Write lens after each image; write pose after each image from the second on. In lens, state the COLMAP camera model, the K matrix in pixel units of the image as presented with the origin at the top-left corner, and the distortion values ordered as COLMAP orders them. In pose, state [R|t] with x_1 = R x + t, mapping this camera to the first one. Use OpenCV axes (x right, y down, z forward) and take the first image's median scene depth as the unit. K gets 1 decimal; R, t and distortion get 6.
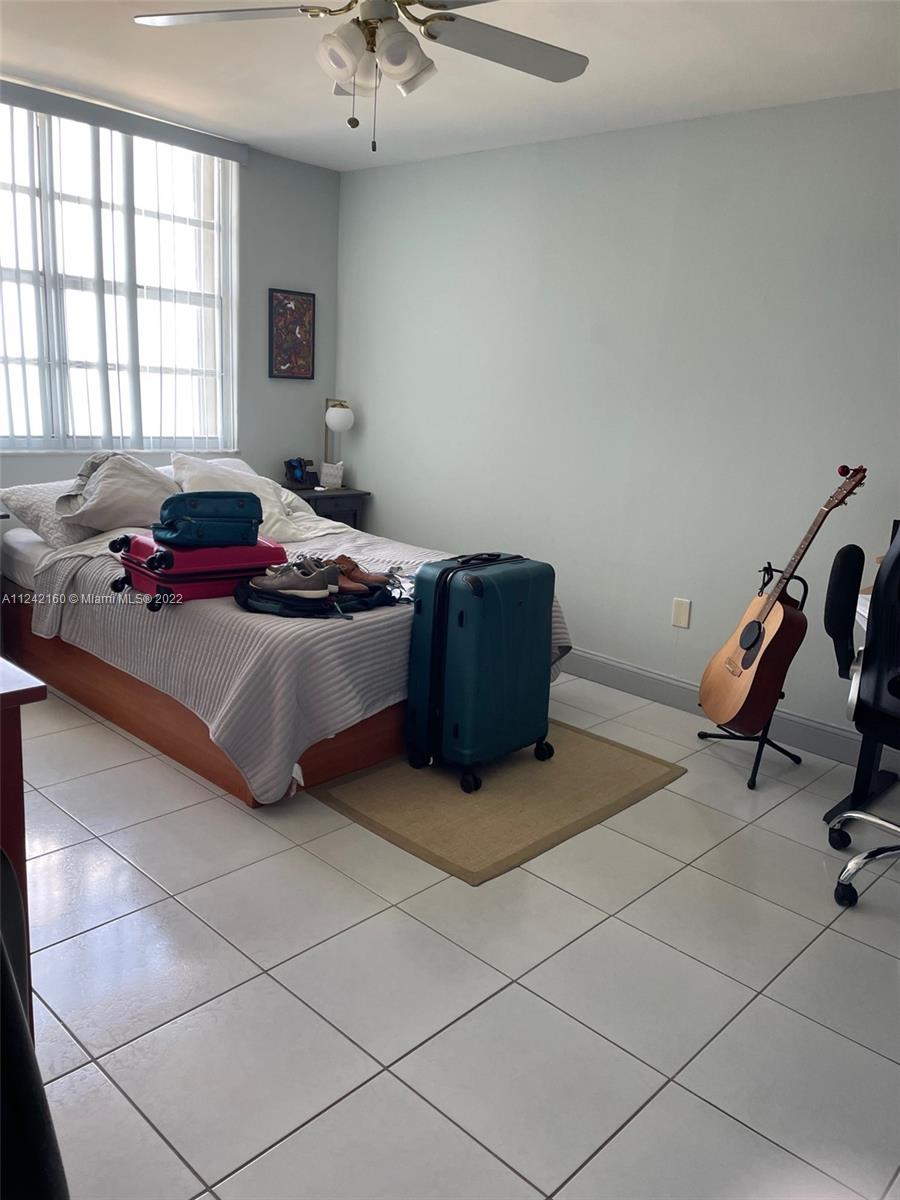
lens RADIAL K [[921.4, 0, 450.0], [0, 921.4, 600.0], [0, 0, 1]] dist [0.042704, -0.007168]
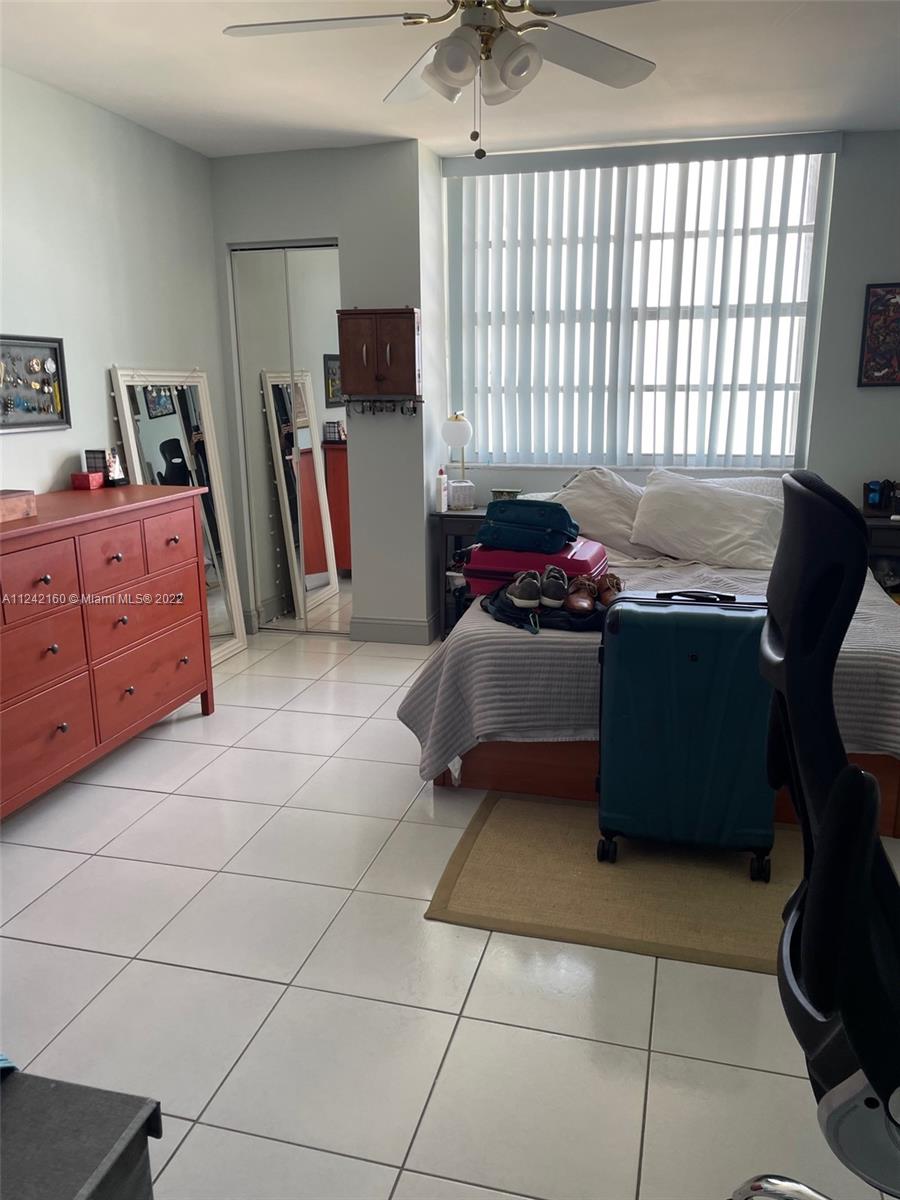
lens RADIAL K [[901.1, 0, 450.0], [0, 901.1, 600.0], [0, 0, 1]] dist [0.103771, -0.136912]
pose [[0.474108, 0.143359, -0.868717, 0.475702], [-0.169096, 0.983114, 0.069953, -0.046378], [0.864076, 0.113731, 0.490344, 0.319254]]
